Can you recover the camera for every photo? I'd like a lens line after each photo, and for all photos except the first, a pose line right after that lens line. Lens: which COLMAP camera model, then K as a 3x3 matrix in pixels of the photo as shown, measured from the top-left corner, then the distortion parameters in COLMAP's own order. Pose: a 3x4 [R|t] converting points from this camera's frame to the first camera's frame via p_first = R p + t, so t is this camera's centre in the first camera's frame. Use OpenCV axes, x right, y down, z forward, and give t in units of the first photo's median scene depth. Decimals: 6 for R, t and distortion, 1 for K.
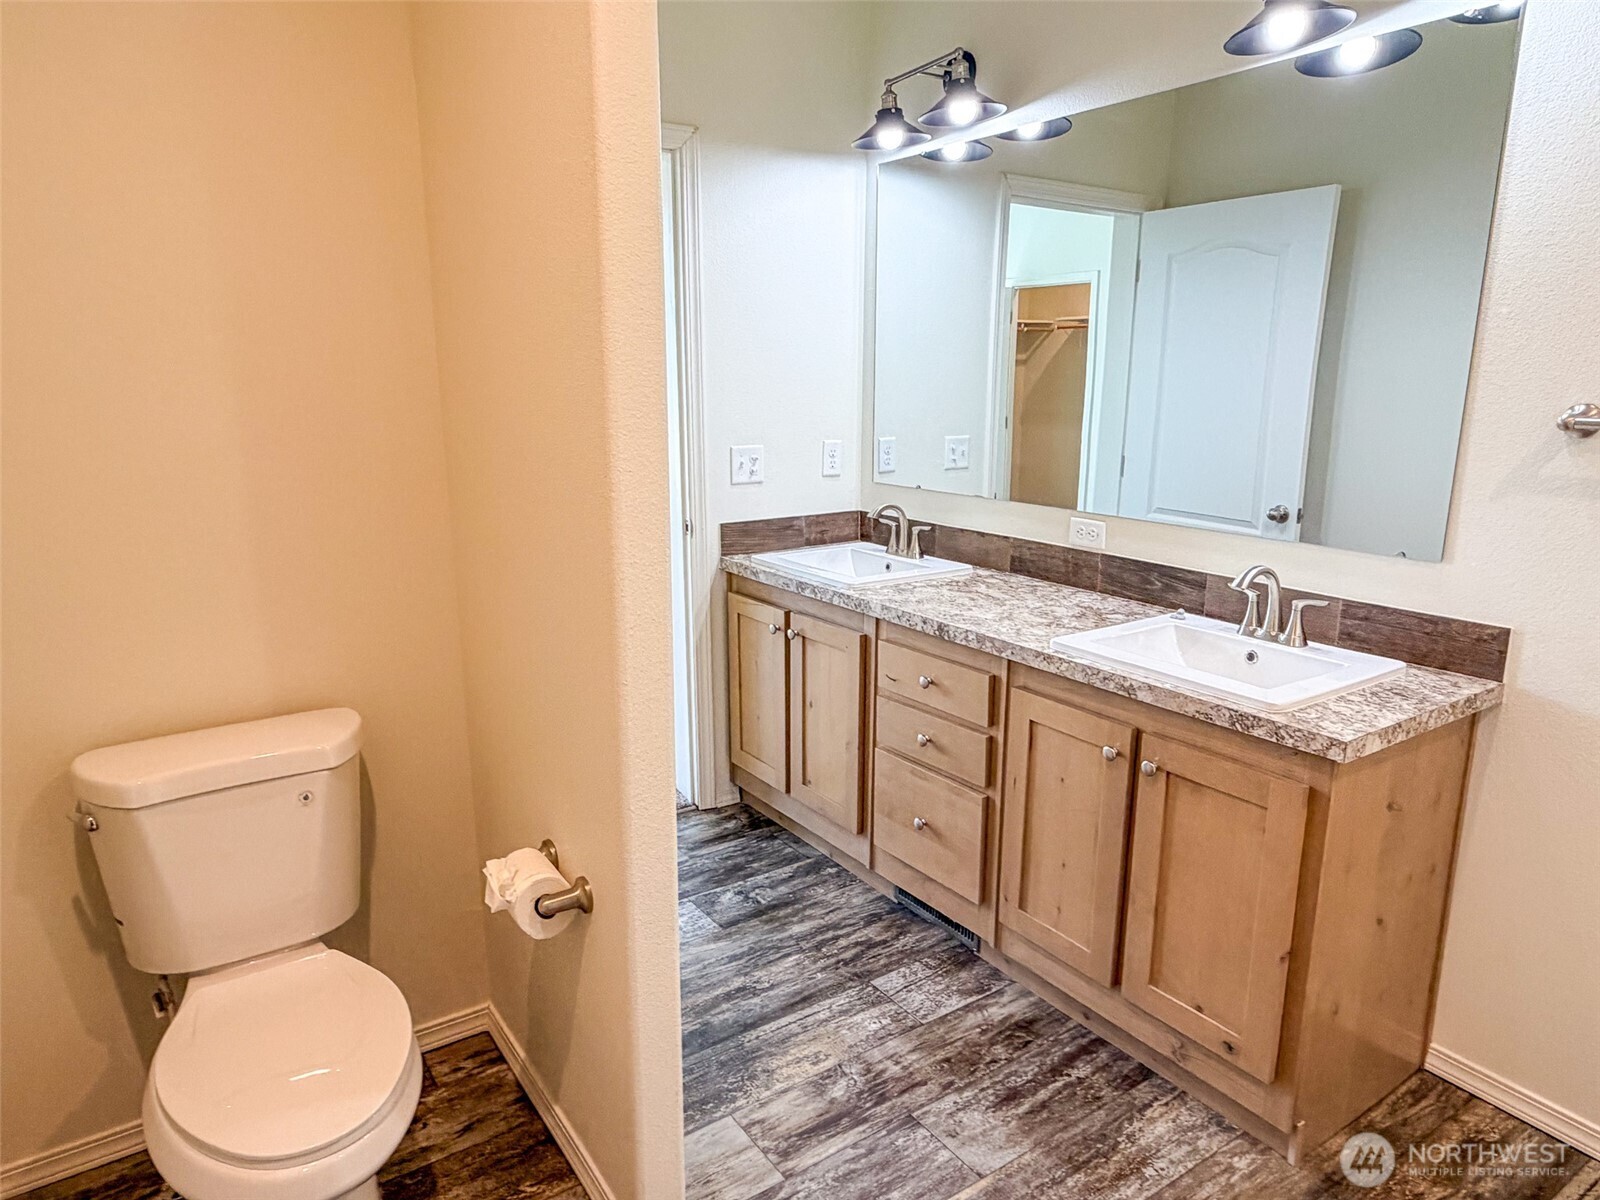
lens RADIAL K [[1026.5, 0, 802.4], [0, 1026.5, 604.1], [0, 0, 1]] dist [-0.000330, 0.002047]
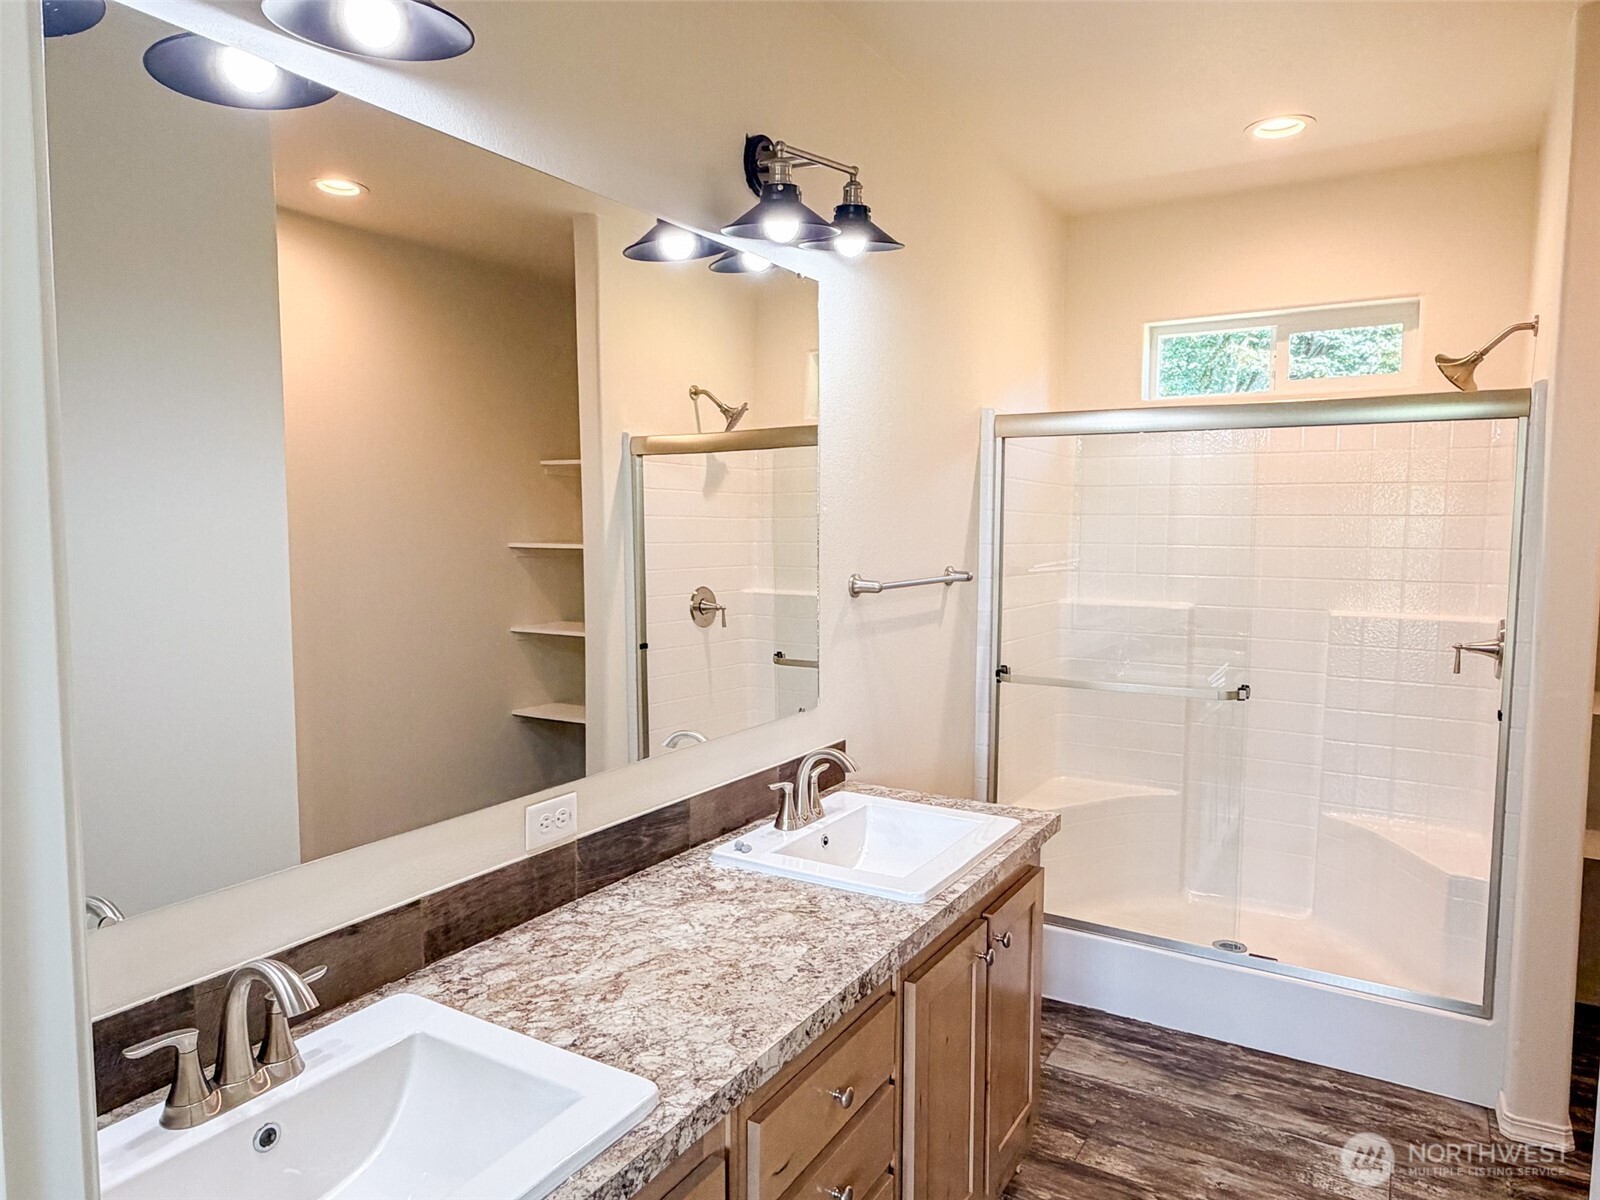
lens RADIAL K [[1026.5, 0, 802.4], [0, 1026.5, 604.1], [0, 0, 1]] dist [-0.000330, 0.002047]
pose [[-0.410636, -0.082571, 0.908053, -0.371709], [0.199336, 0.963671, 0.177771, -0.297177], [-0.889743, 0.254007, -0.379259, 1.133706]]
